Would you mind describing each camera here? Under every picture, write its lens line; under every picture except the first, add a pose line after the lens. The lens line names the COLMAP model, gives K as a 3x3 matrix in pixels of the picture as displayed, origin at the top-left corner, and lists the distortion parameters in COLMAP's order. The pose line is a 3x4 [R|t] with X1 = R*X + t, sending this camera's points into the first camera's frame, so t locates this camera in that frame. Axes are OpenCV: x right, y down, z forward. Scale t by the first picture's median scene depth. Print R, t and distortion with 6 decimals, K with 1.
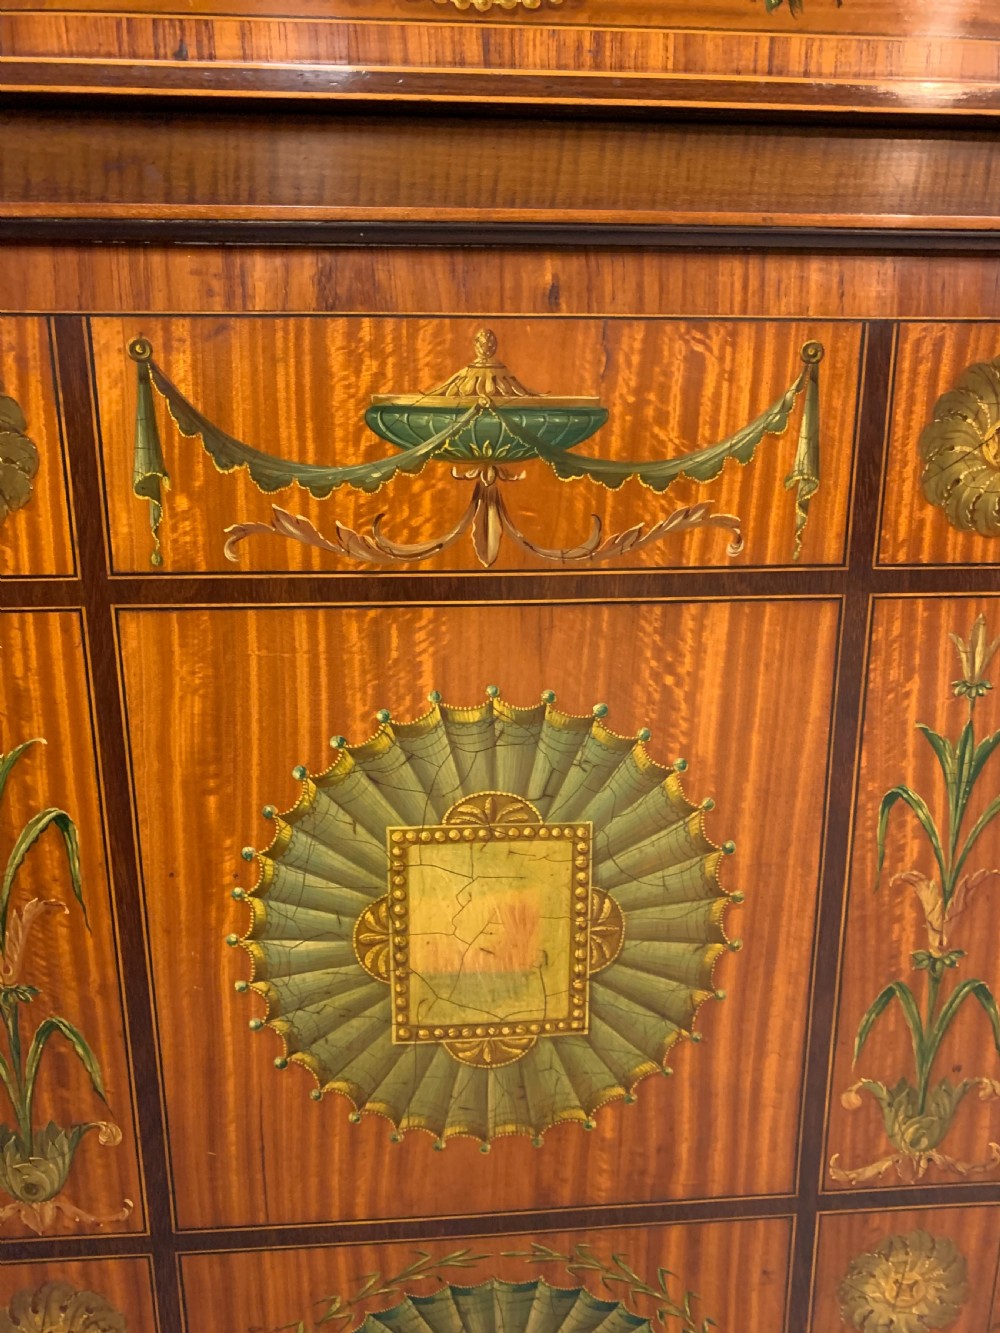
lens RADIAL K [[1005.8, 0, 521.9], [0, 1005.8, 684.0], [0, 0, 1]] dist [0.027618, -0.041362]
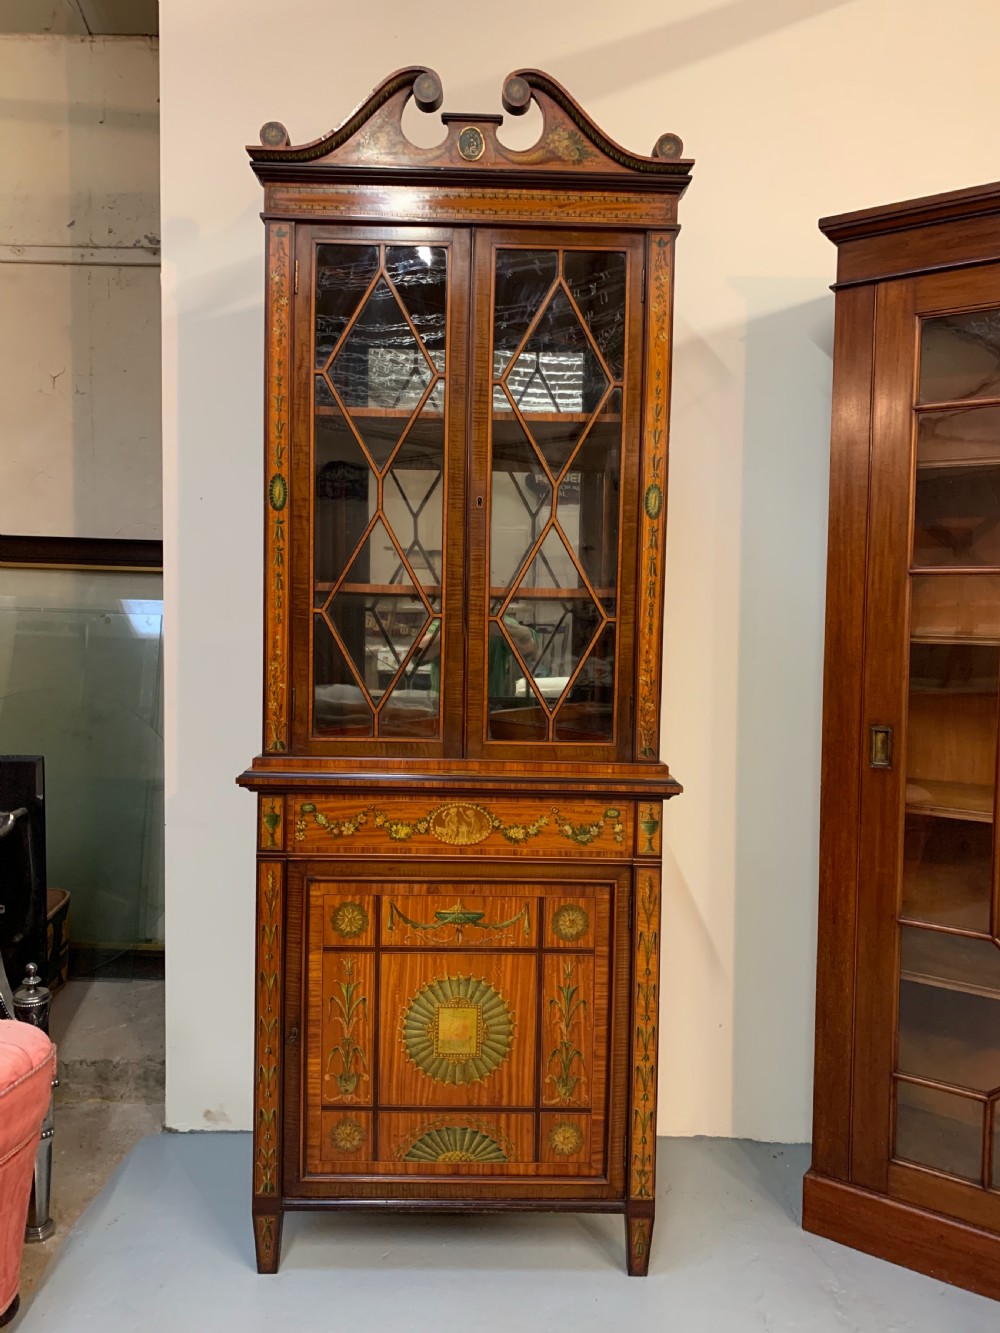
lens RADIAL K [[1005.8, 0, 508.1], [0, 1005.8, 665.8], [0, 0, 1]] dist [0.027618, -0.041362]
pose [[0.998289, 0.021006, -0.054571, 0.417369], [-0.031437, 0.979701, -0.197985, -0.466800], [0.049305, 0.199362, 0.978685, -3.800917]]
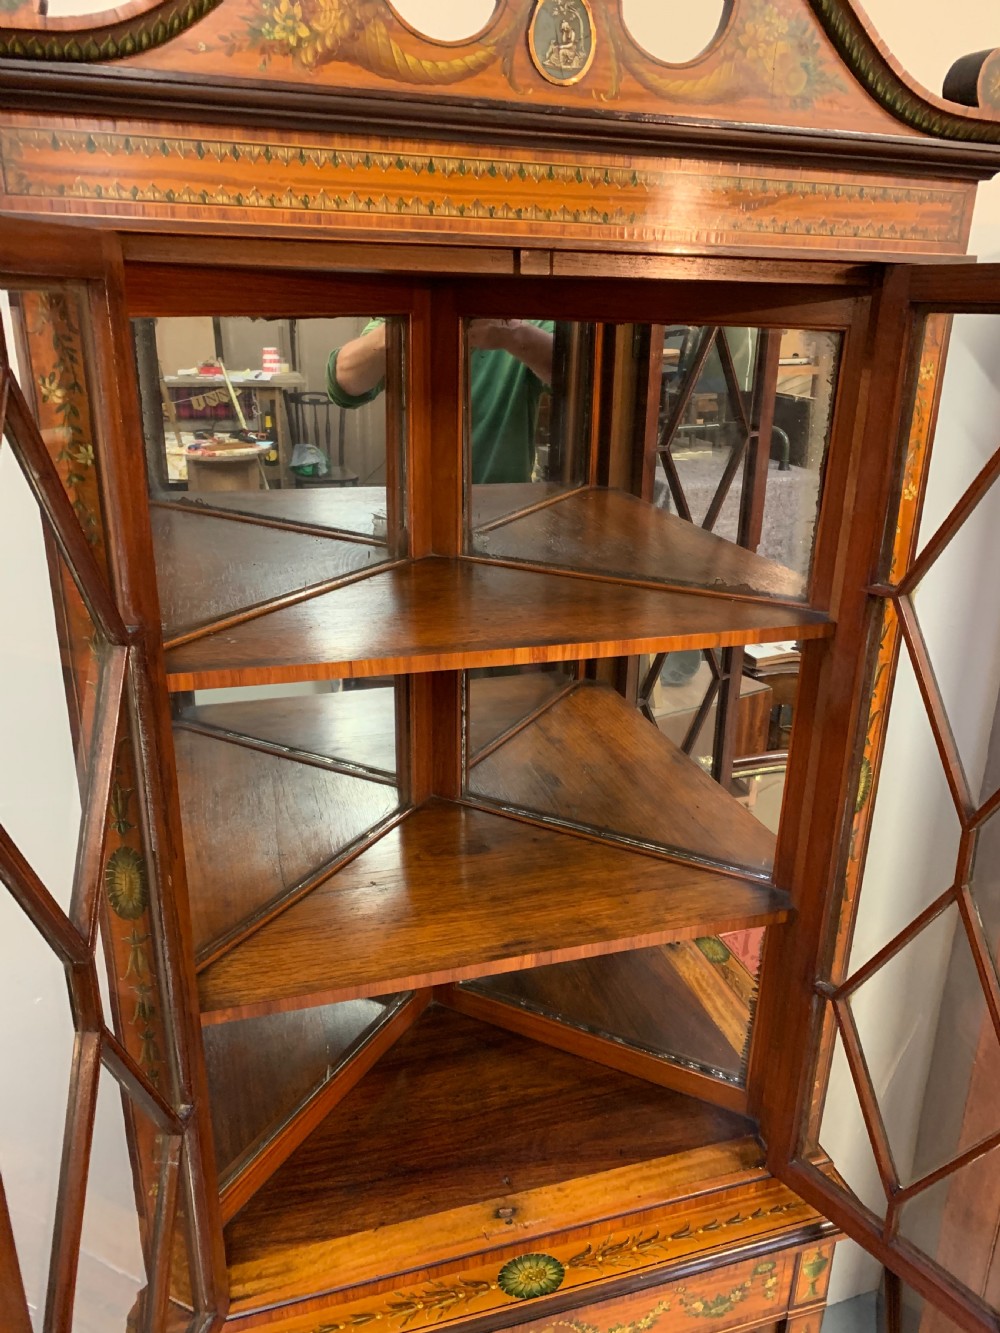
lens RADIAL K [[1005.8, 0, 515.7], [0, 1005.8, 684.3], [0, 0, 1]] dist [0.027618, -0.041362]
pose [[0.971876, -0.065497, 0.226201, -0.567785], [0.043676, 0.994012, 0.100164, -2.692047], [-0.231407, -0.087467, 0.968917, -1.621894]]
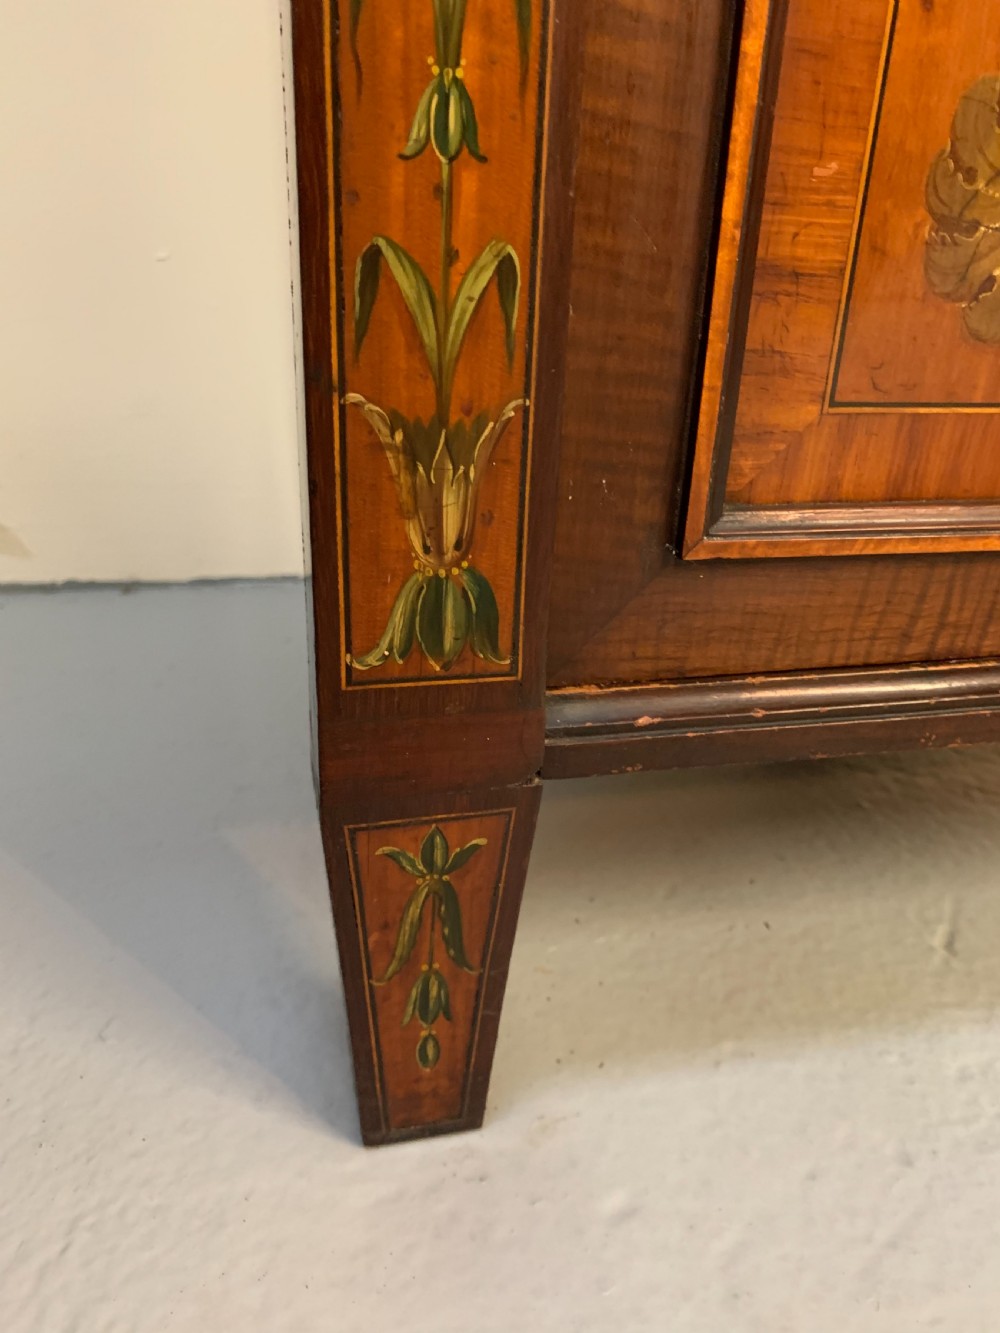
lens RADIAL K [[1005.8, 0, 497.9], [0, 1005.8, 676.7], [0, 0, 1]] dist [0.027618, -0.041362]
pose [[0.989128, -0.029560, 0.144055, -0.935672], [0.002481, 0.982804, 0.184635, 0.924847], [-0.147035, -0.182271, 0.972192, 0.607900]]
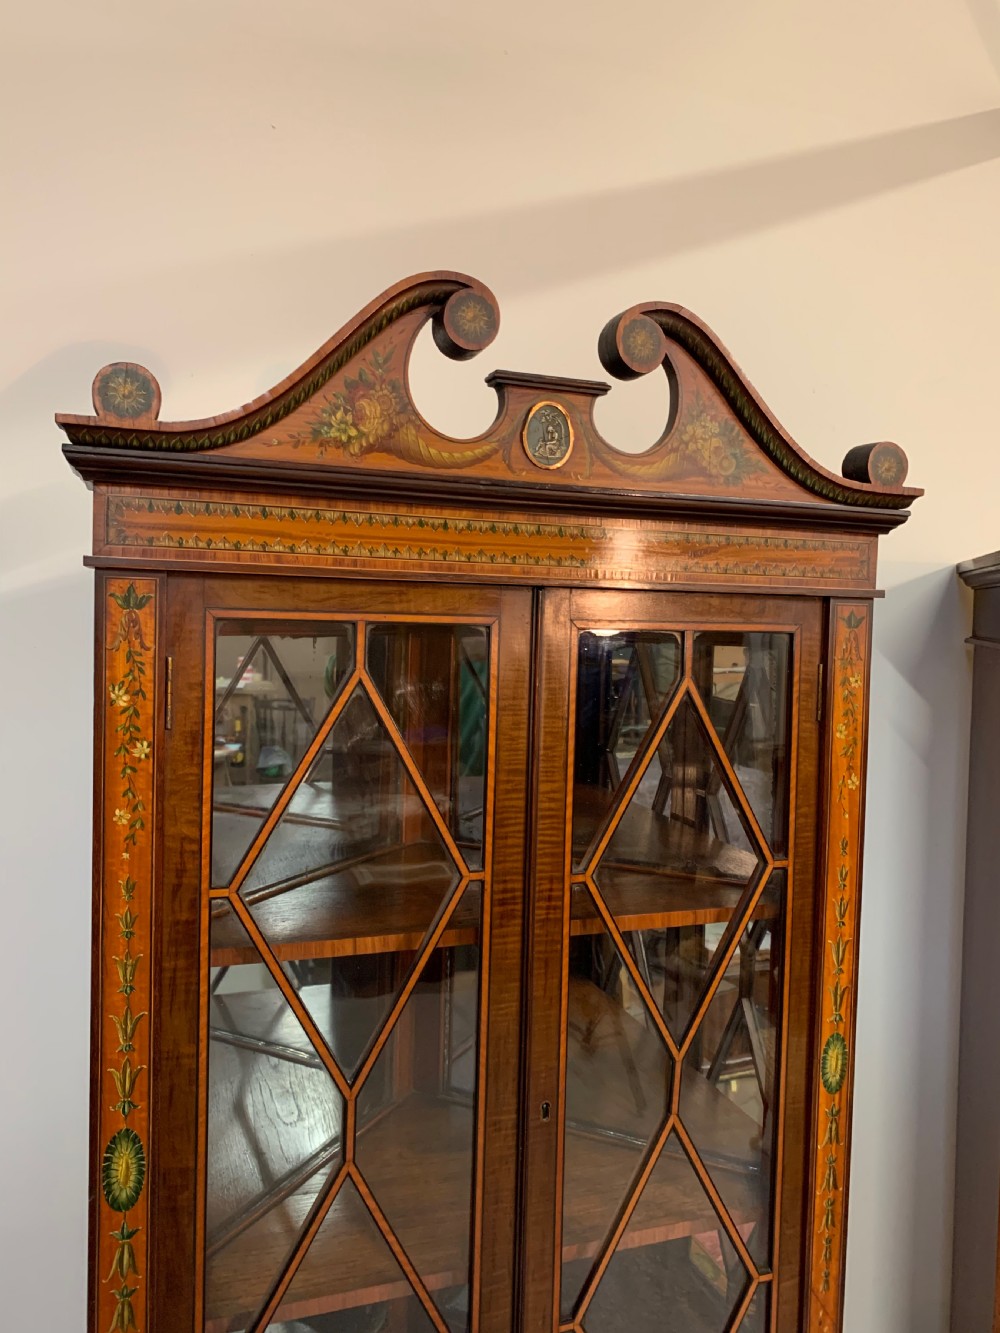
lens RADIAL K [[1005.8, 0, 511.5], [0, 1005.8, 670.4], [0, 0, 1]] dist [0.027618, -0.041362]
pose [[0.962110, 0.009121, 0.272509, -0.710663], [0.049202, 0.977226, -0.206418, -2.646597], [-0.268186, 0.212005, 0.939750, -1.844023]]
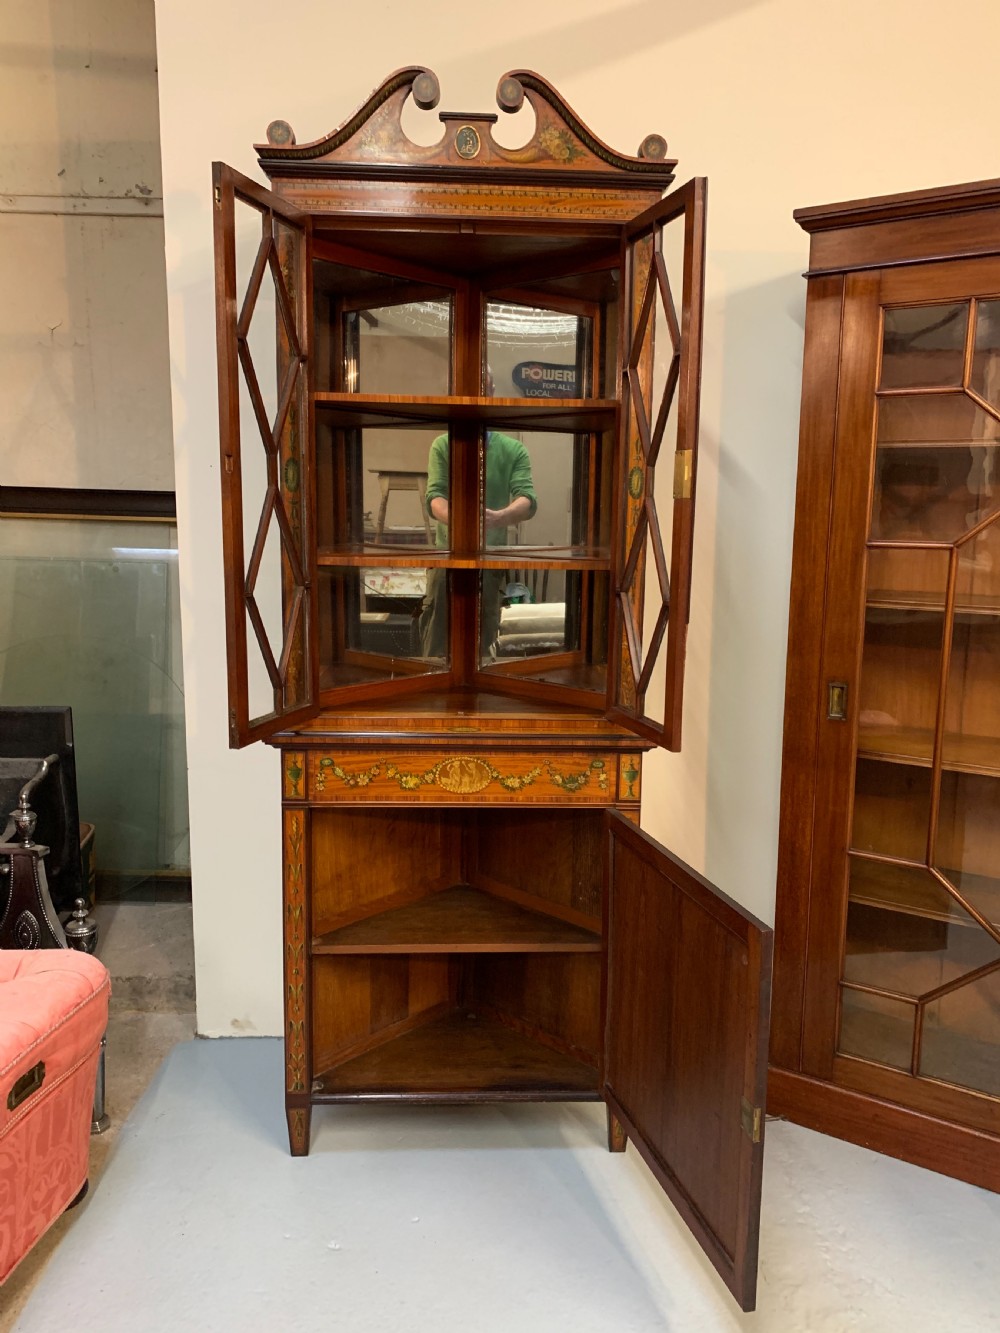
lens RADIAL K [[1005.8, 0, 516.5], [0, 1005.8, 678.0], [0, 0, 1]] dist [0.027618, -0.041362]
pose [[0.999492, 0.020019, -0.024791, 0.357386], [-0.022294, 0.995211, -0.095176, -0.671464], [0.022767, 0.095681, 0.995152, -4.349280]]
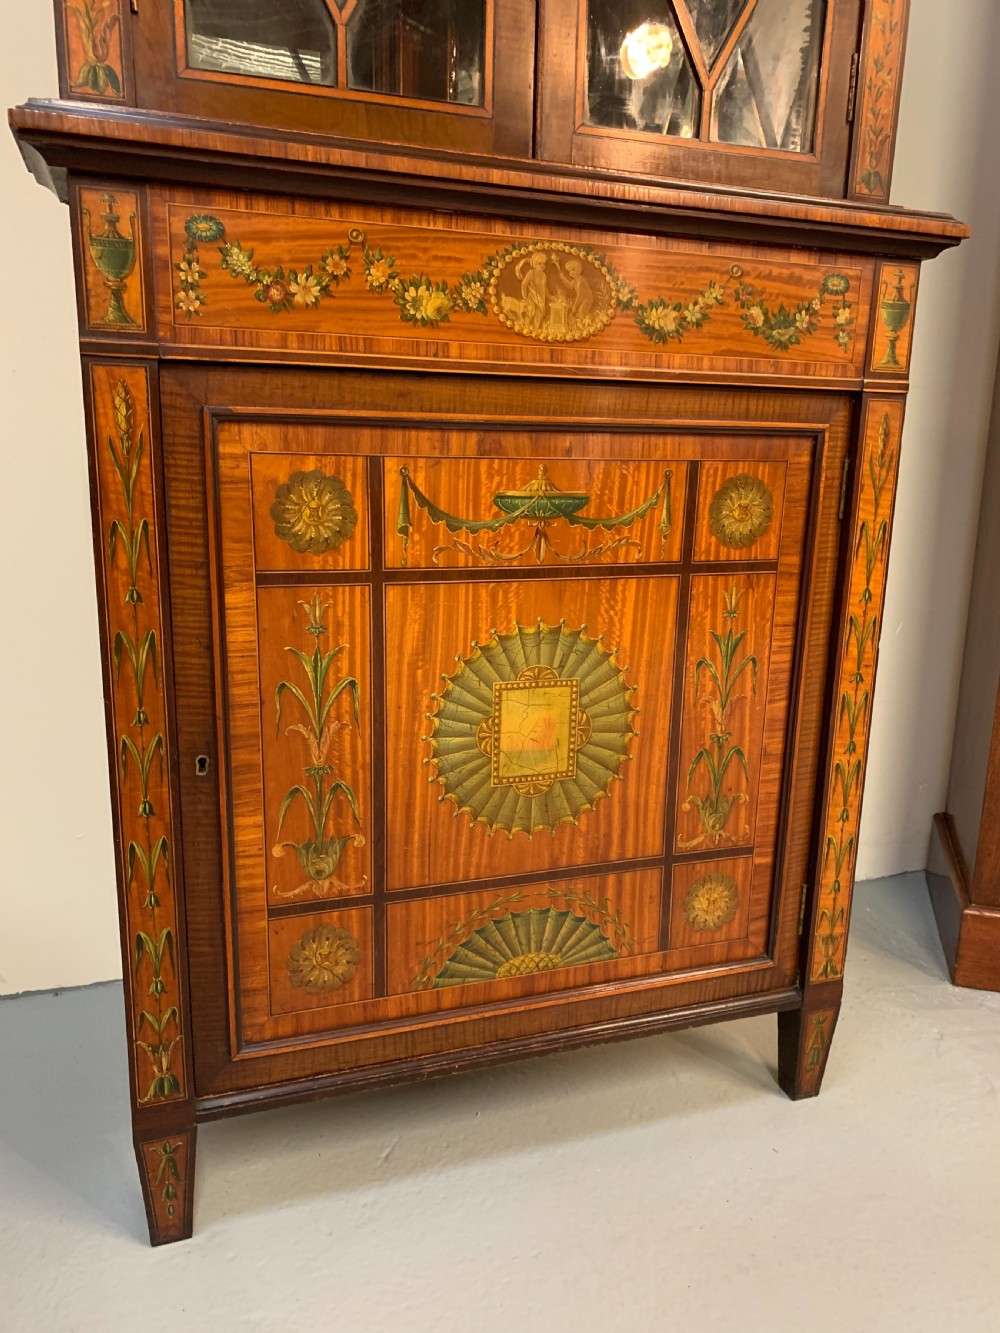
lens RADIAL K [[1005.8, 0, 512.7], [0, 1005.8, 673.0], [0, 0, 1]] dist [0.027618, -0.041362]
pose [[0.964155, -0.038204, 0.262573, -0.697642], [0.041150, 0.999137, -0.005726, 0.141237], [-0.262128, 0.016326, 0.964895, -1.177320]]
